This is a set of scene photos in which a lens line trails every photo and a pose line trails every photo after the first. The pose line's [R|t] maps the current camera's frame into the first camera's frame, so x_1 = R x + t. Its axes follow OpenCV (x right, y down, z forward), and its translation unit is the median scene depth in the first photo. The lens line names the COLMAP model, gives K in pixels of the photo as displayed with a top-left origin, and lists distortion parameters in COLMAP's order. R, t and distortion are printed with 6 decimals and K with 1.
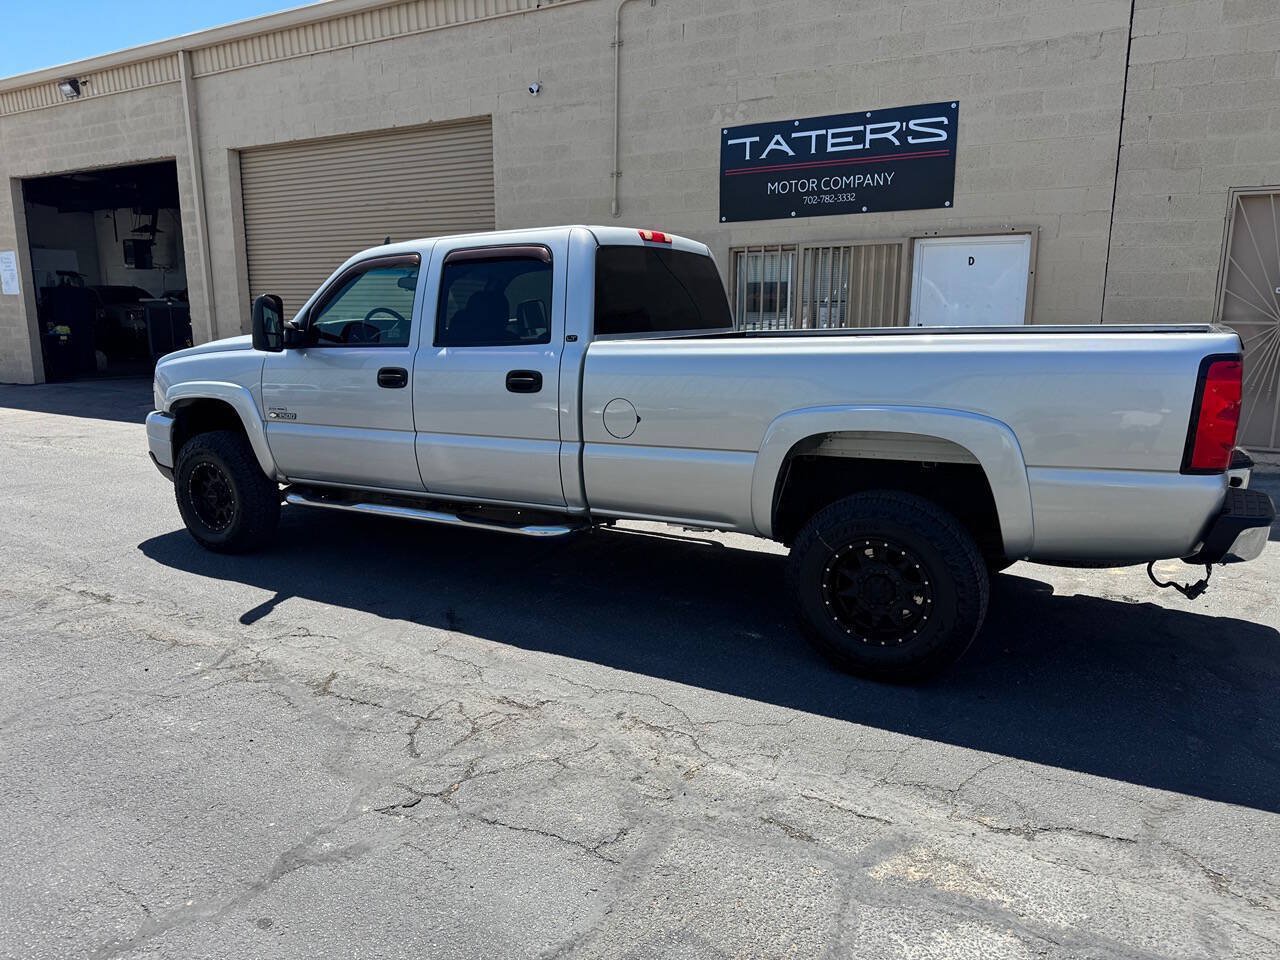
lens RADIAL K [[907.0, 0, 632.5], [0, 907.0, 490.8], [0, 0, 1]] dist [0.036462, -0.048265]
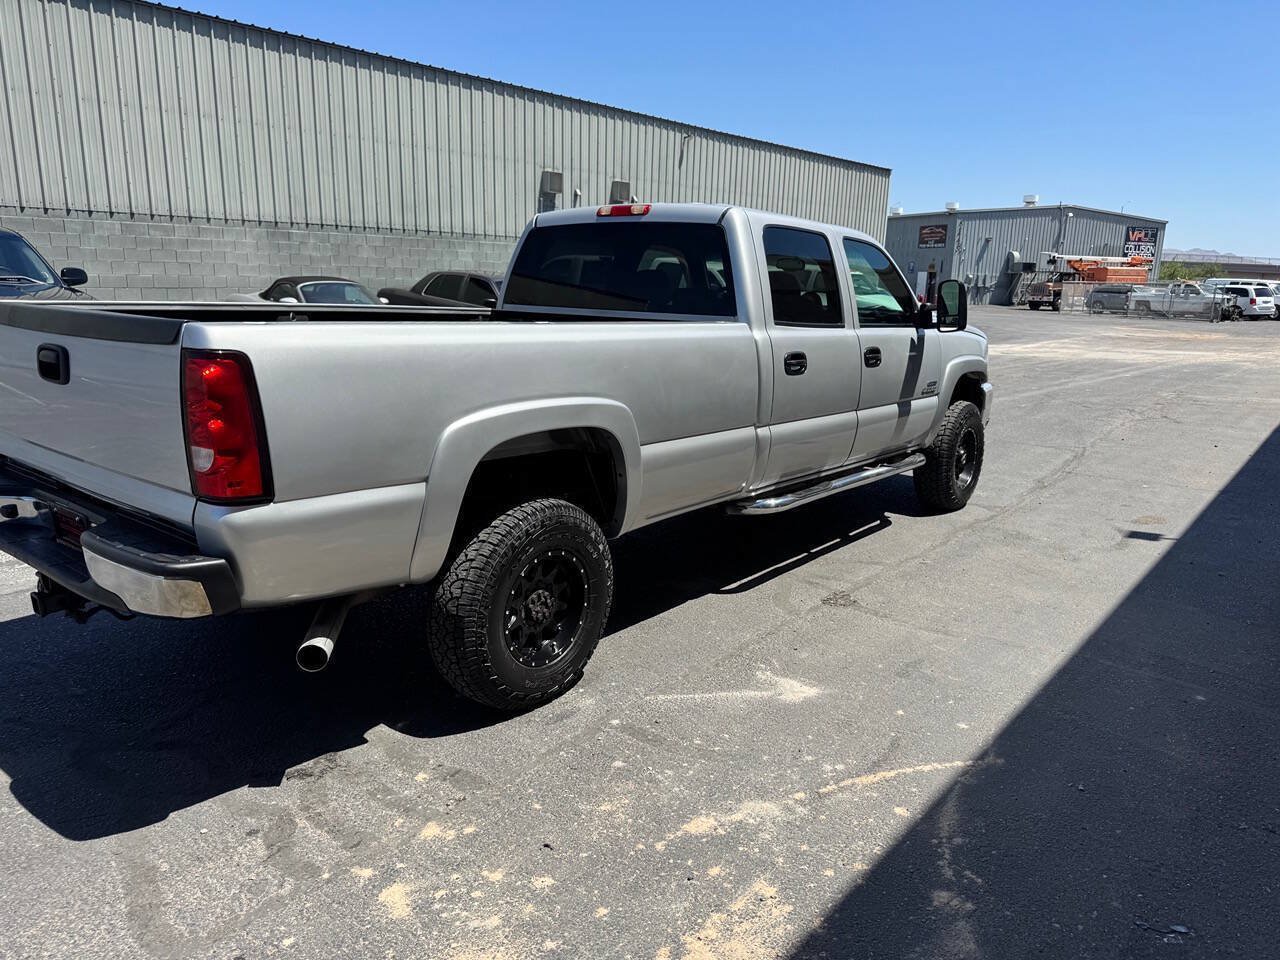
lens RADIAL K [[907.0, 0, 635.3], [0, 907.0, 492.1], [0, 0, 1]] dist [0.036462, -0.048265]
pose [[-0.150337, 0.228415, -0.961886, 0.600413], [-0.218694, 0.941158, 0.257673, -0.149088], [0.964143, 0.249096, -0.091538, 0.699552]]
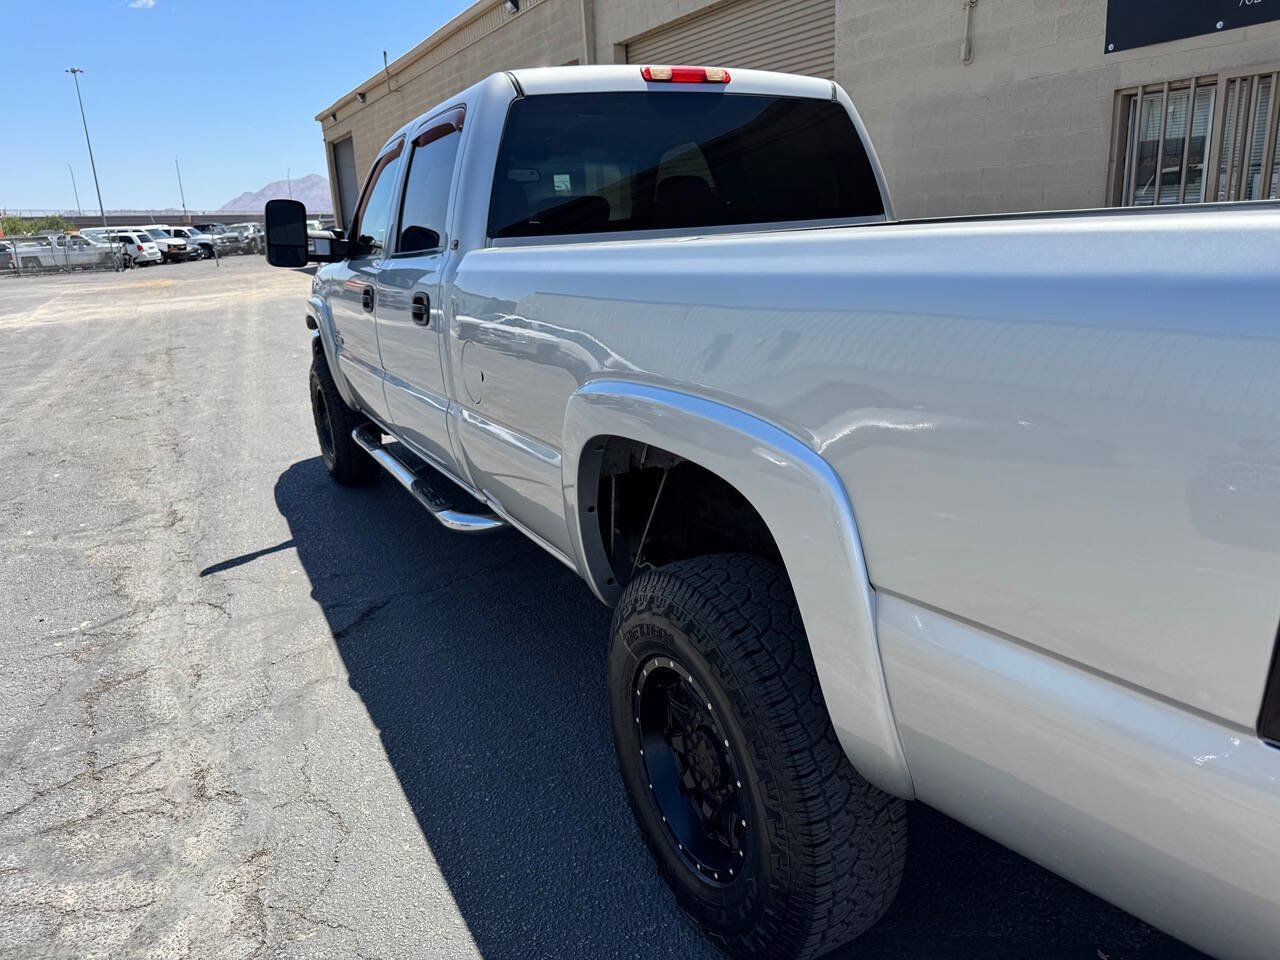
lens RADIAL K [[907.0, 0, 646.5], [0, 907.0, 480.4], [0, 0, 1]] dist [0.036462, -0.048265]
pose [[0.850274, 0.112342, -0.514211, 0.214127], [-0.062270, 0.991566, 0.113666, -0.042147], [0.522643, -0.064627, 0.850098, 0.256199]]
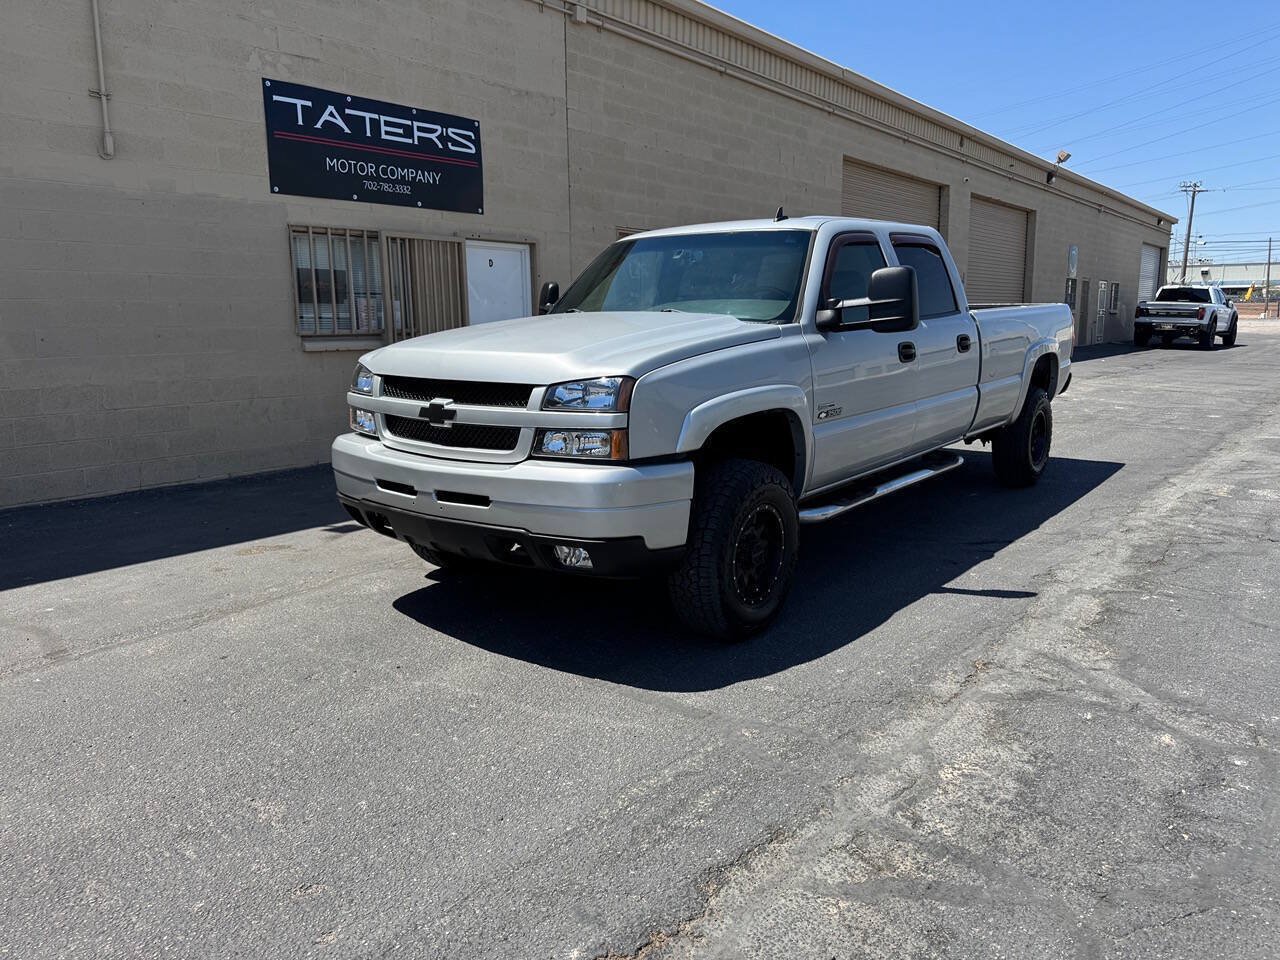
lens RADIAL K [[907.0, 0, 648.1], [0, 907.0, 471.5], [0, 0, 1]] dist [0.036462, -0.048265]
pose [[0.133676, -0.168166, 0.976653, -0.777037], [0.203369, 0.969179, 0.139044, -0.113735], [-0.969934, 0.180034, 0.163756, 0.663239]]
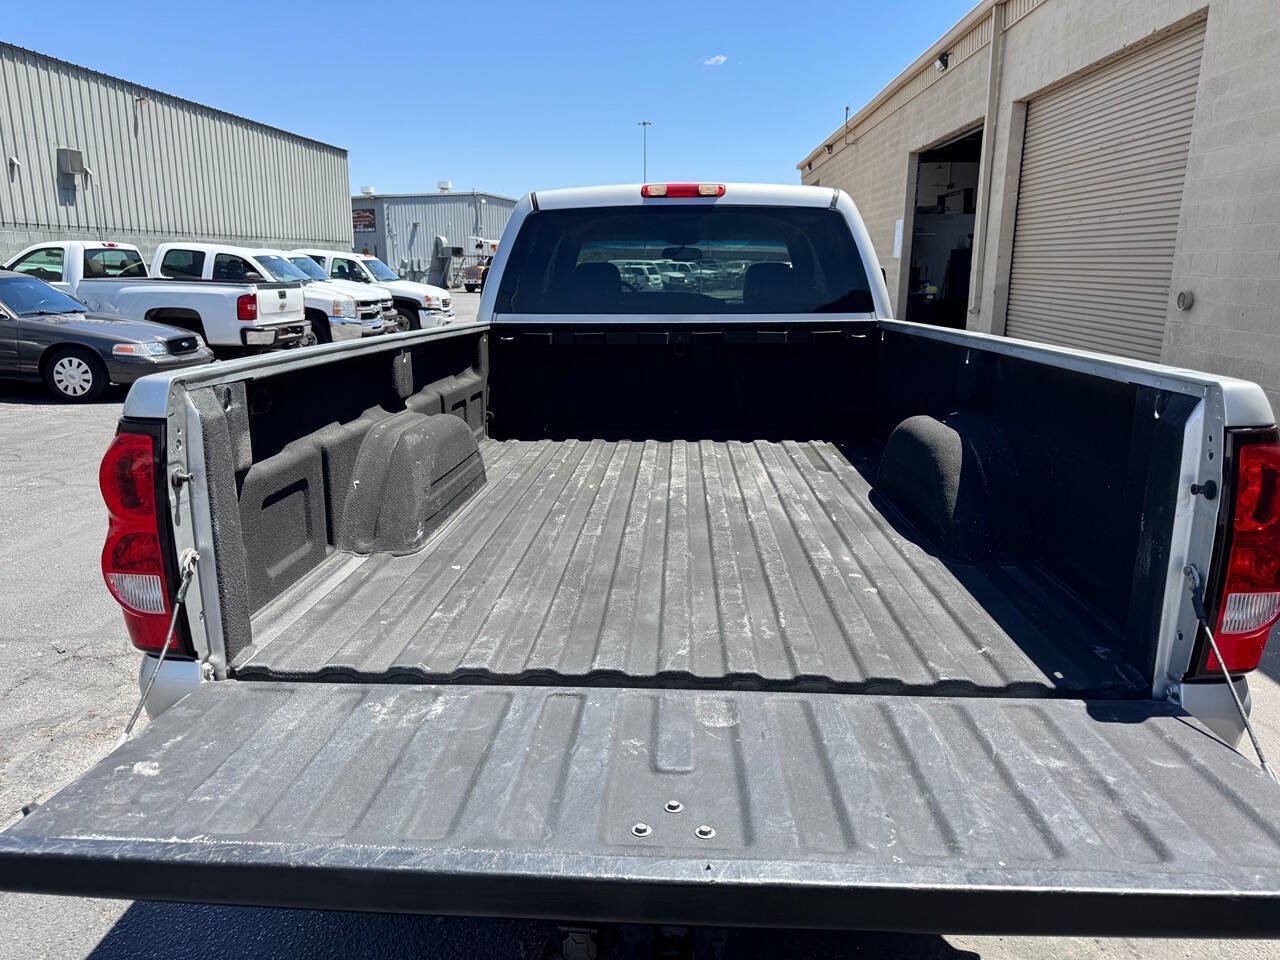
lens RADIAL K [[907.0, 0, 632.7], [0, 907.0, 491.2], [0, 0, 1]] dist [0.036462, -0.048265]
pose [[0.459543, 0.214951, -0.861752, 0.432602], [-0.177011, 0.972972, 0.148299, -0.082372], [0.870337, 0.084389, 0.485171, 0.364165]]
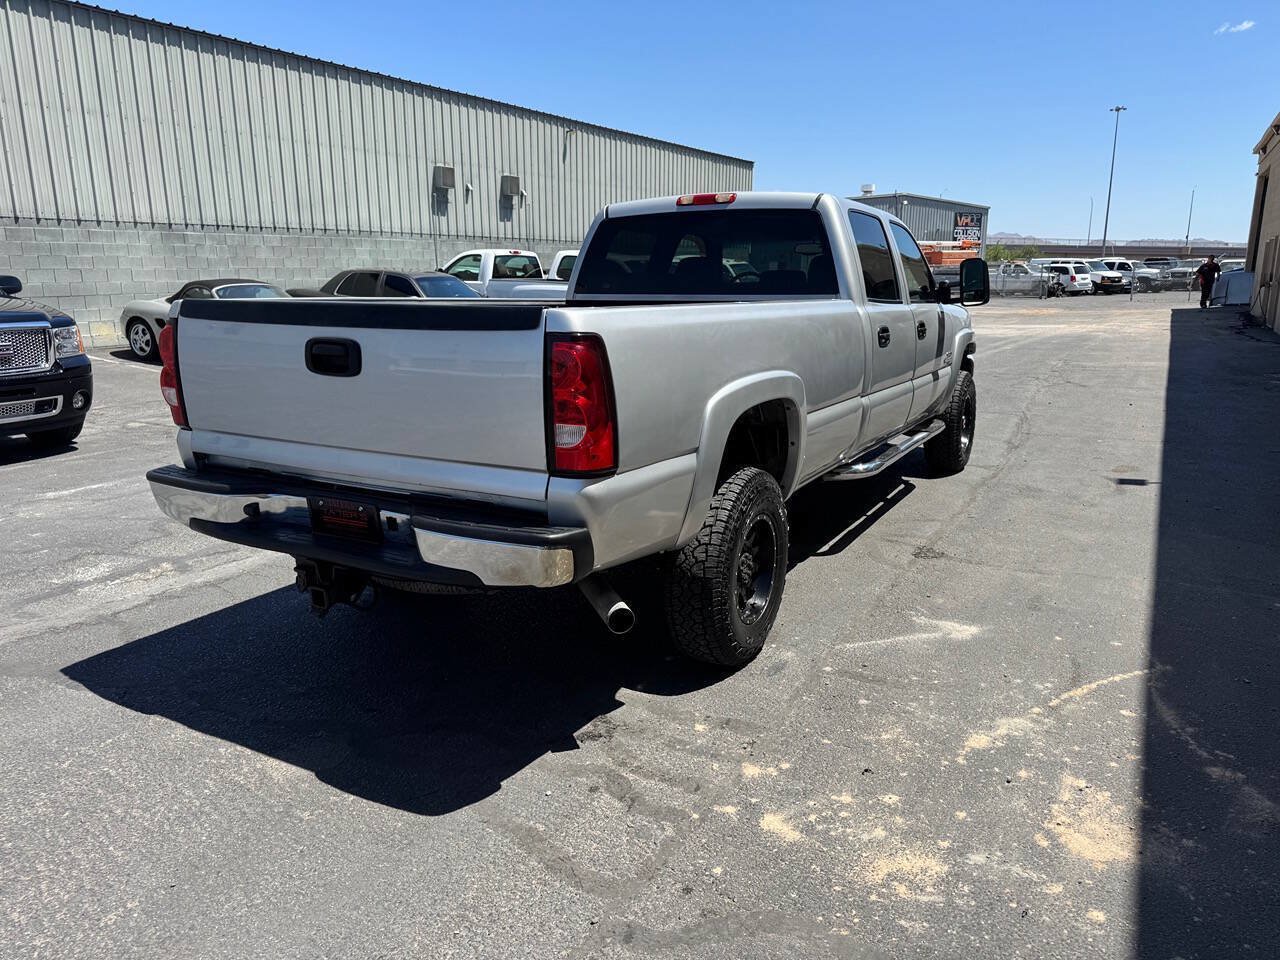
lens RADIAL K [[907.0, 0, 626.3], [0, 907.0, 489.9], [0, 0, 1]] dist [0.036462, -0.048265]
pose [[0.008249, 0.235754, -0.971778, 0.640287], [-0.193361, 0.953845, 0.229762, -0.111771], [0.981093, 0.186009, 0.053454, 0.548757]]
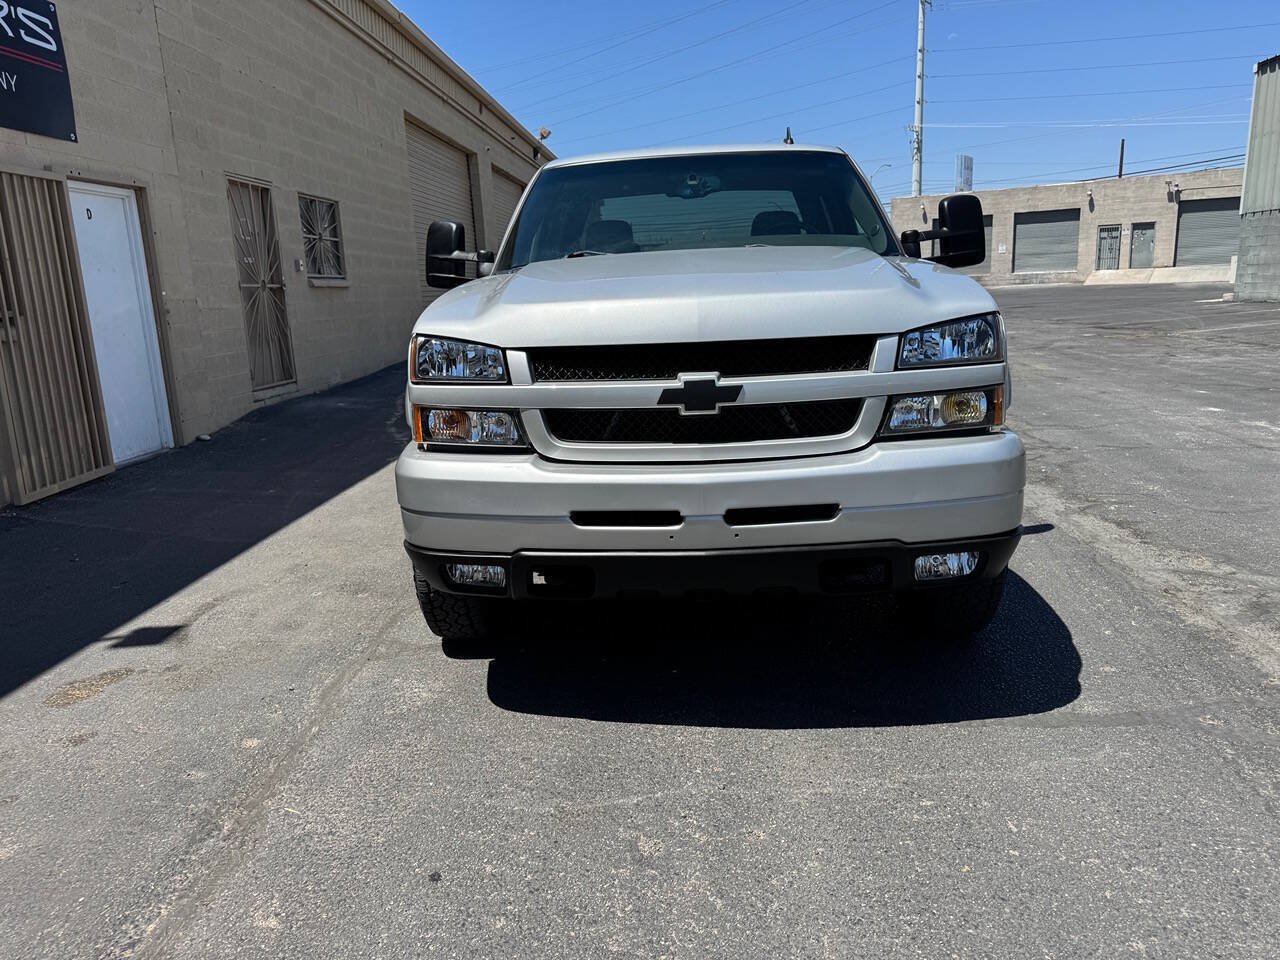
lens RADIAL K [[907.0, 0, 637.8], [0, 907.0, 488.1], [0, 0, 1]] dist [0.036462, -0.048265]
pose [[-0.456824, -0.177596, 0.871649, -0.600971], [0.214994, 0.928777, 0.301912, -0.164675], [-0.863186, 0.325320, -0.386105, 0.970366]]
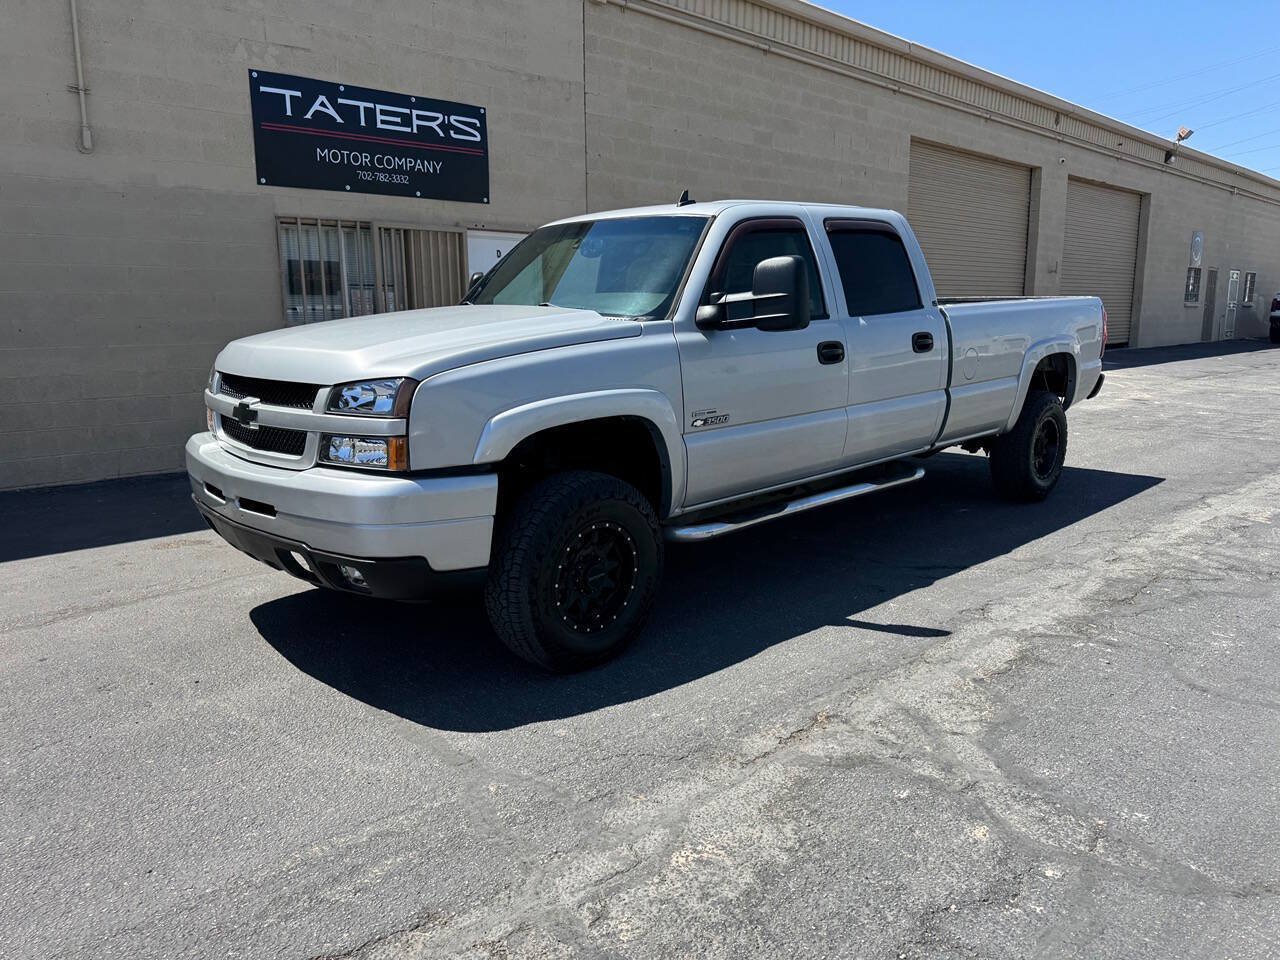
lens RADIAL K [[907.0, 0, 636.4], [0, 907.0, 474.7], [0, 0, 1]] dist [0.036462, -0.048265]
pose [[0.269777, -0.176017, 0.946699, -0.705150], [0.193954, 0.972934, 0.125625, -0.091421], [-0.943187, 0.149725, 0.296614, 0.542034]]
